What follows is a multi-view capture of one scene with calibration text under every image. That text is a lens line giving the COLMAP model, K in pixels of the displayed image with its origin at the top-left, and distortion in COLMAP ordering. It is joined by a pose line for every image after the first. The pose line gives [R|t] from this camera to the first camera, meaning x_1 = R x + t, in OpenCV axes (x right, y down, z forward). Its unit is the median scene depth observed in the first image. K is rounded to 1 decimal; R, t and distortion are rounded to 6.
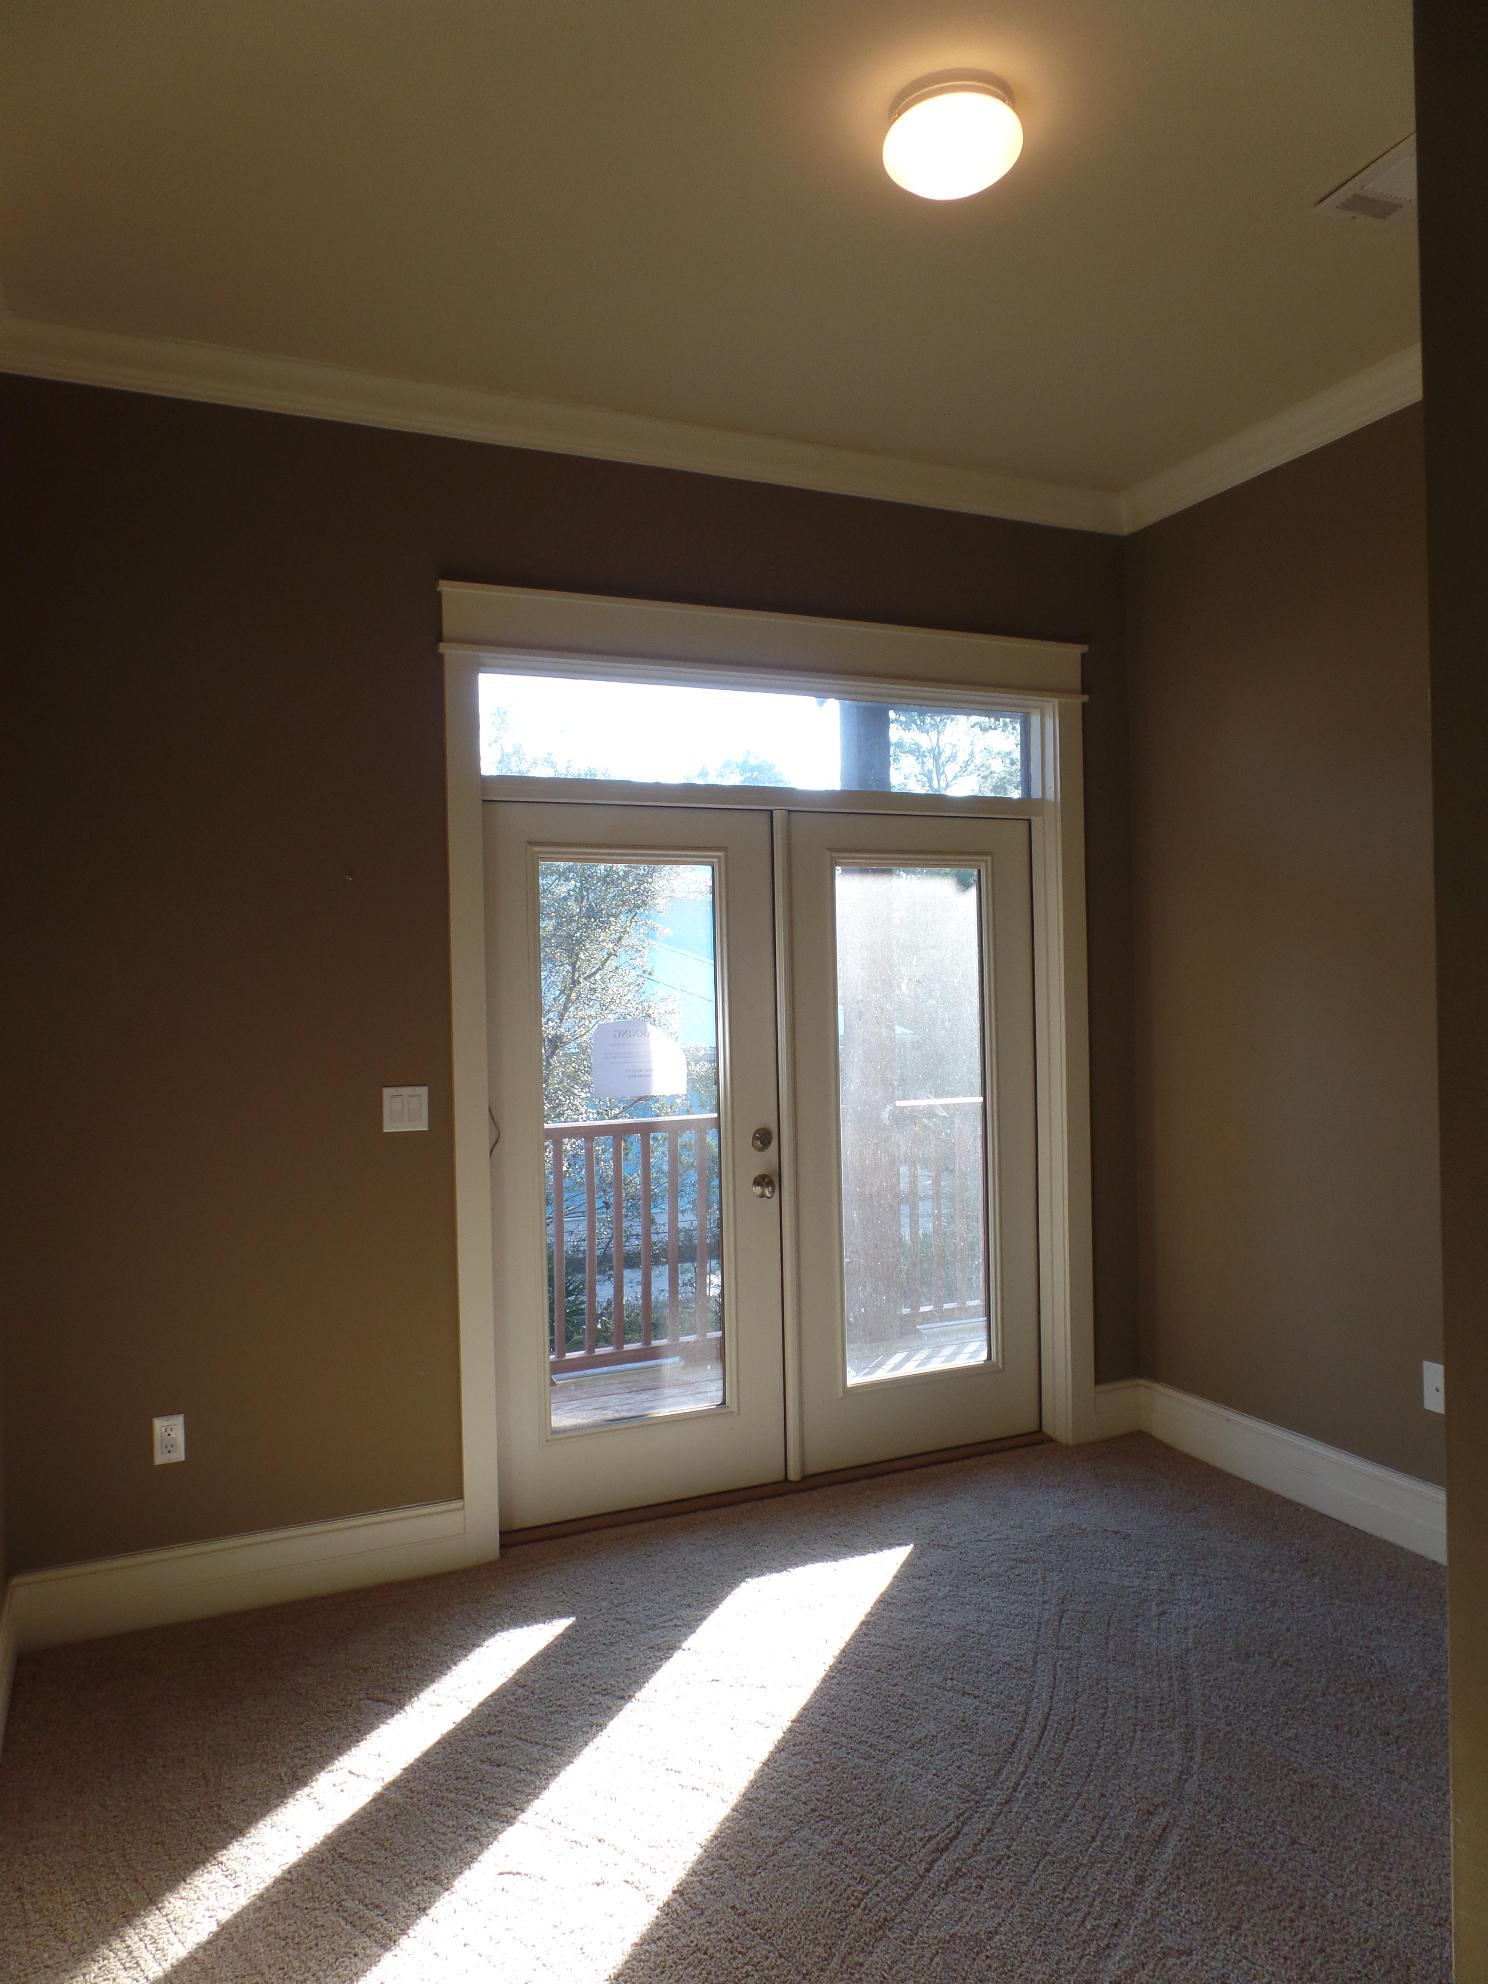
lens RADIAL K [[1345.8, 0, 744.0], [0, 1345.8, 992.0], [0, 0, 1]] dist [0.080225, 0.001638]
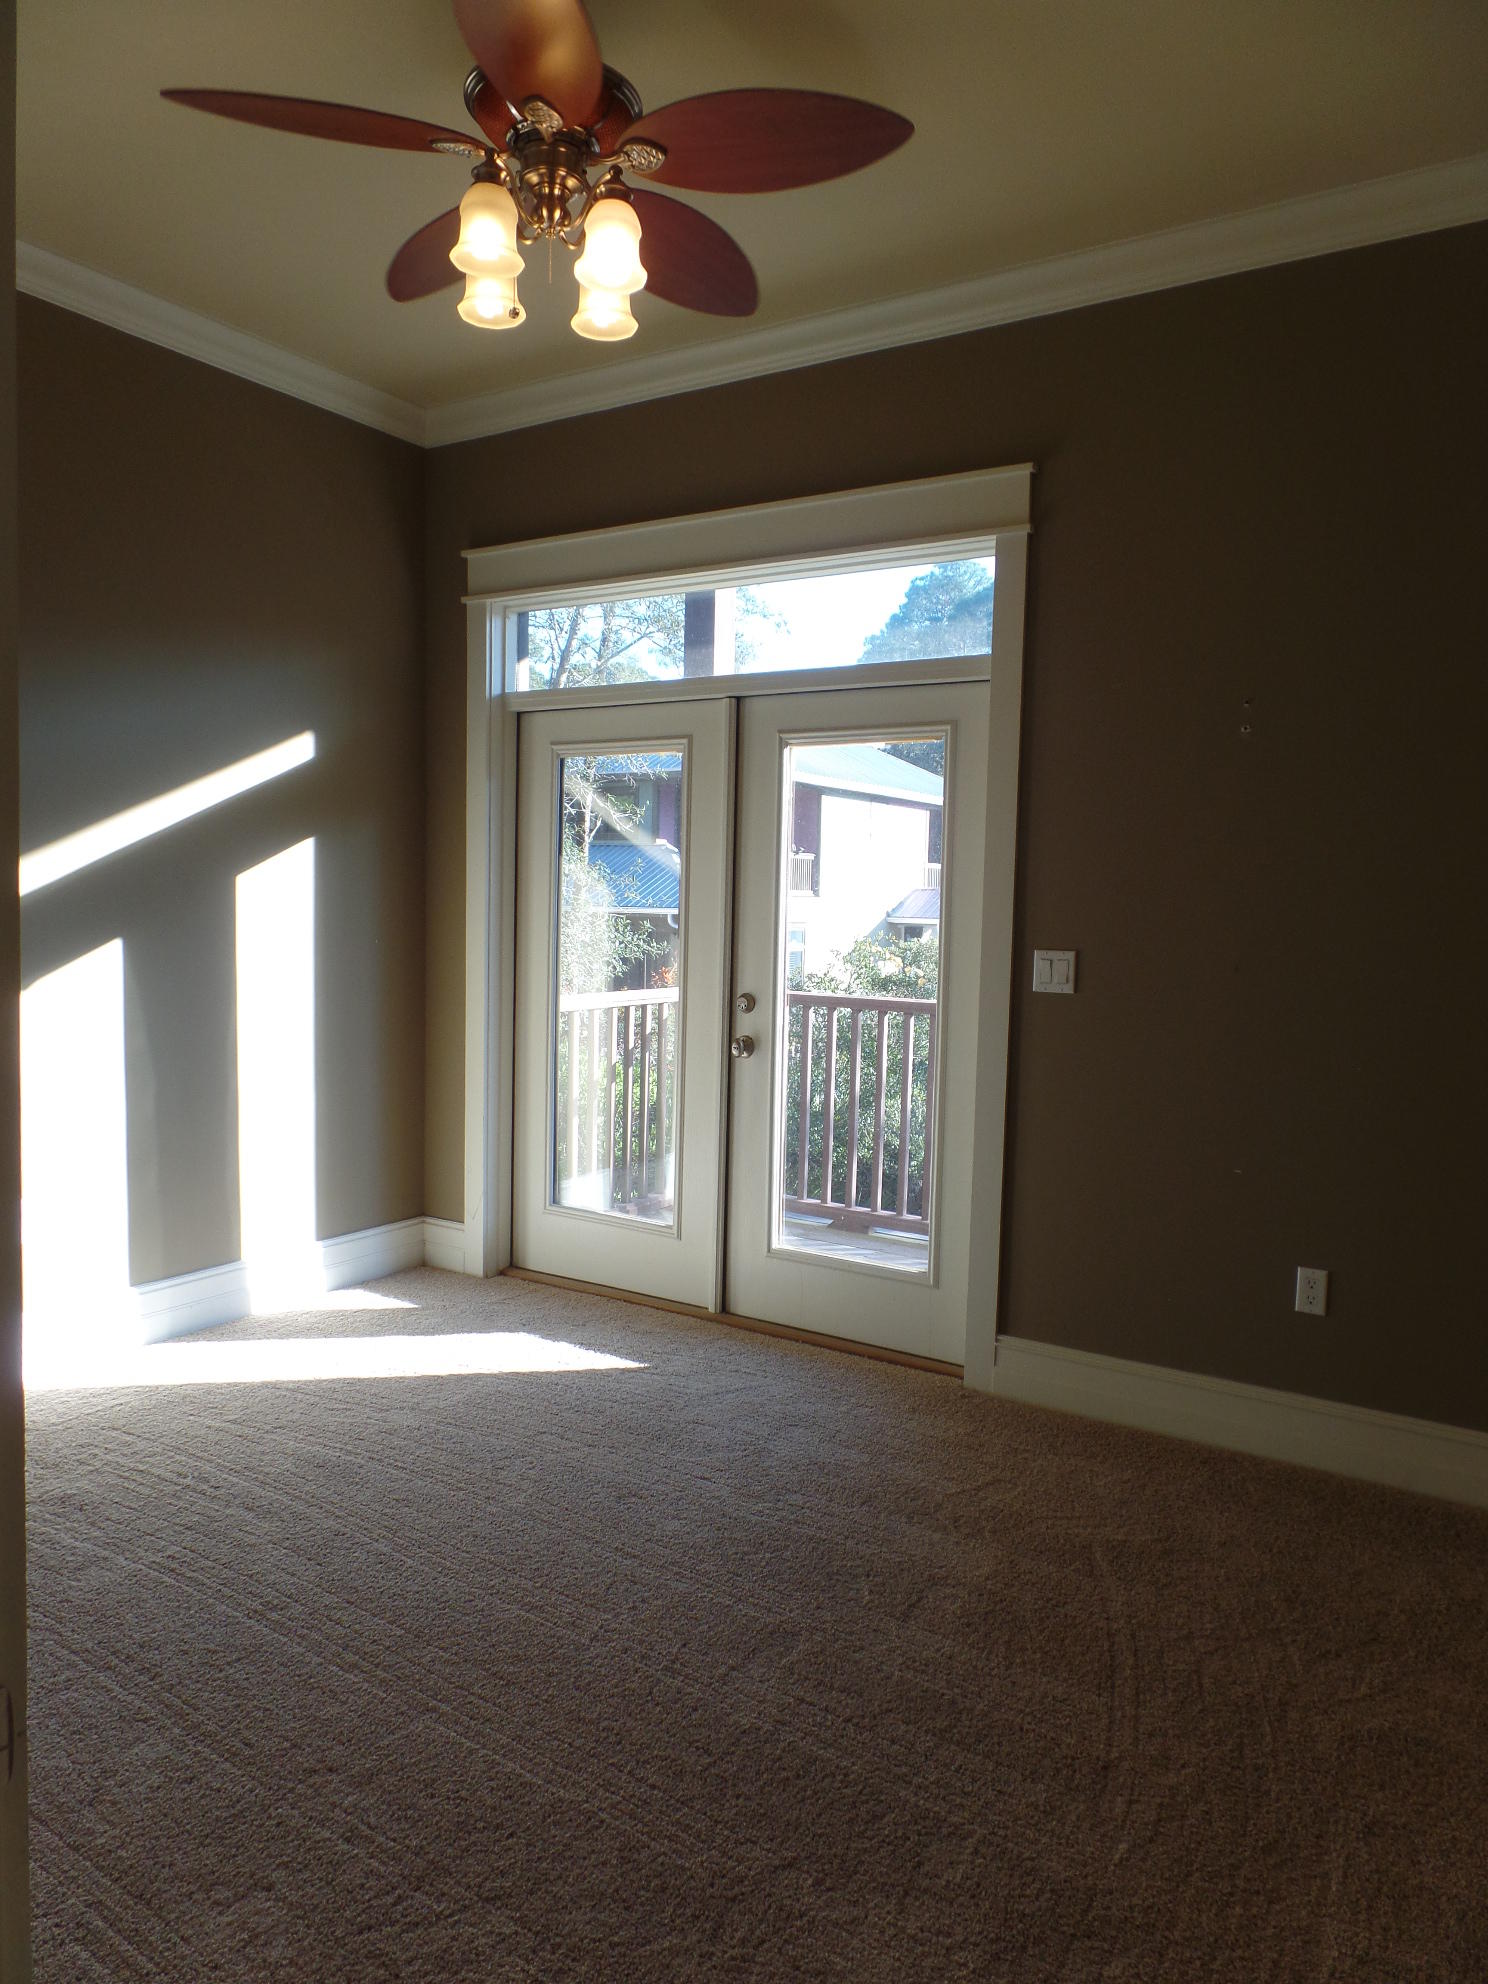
lens RADIAL K [[1357.8, 0, 744.0], [0, 1357.8, 992.0], [0, 0, 1]] dist [-0.012723, 0.003446]
pose [[0.538174, 0.113580, -0.835146, 0.917311], [-0.034555, 0.993019, 0.112783, -0.024606], [0.842125, -0.031838, 0.538341, 0.419522]]
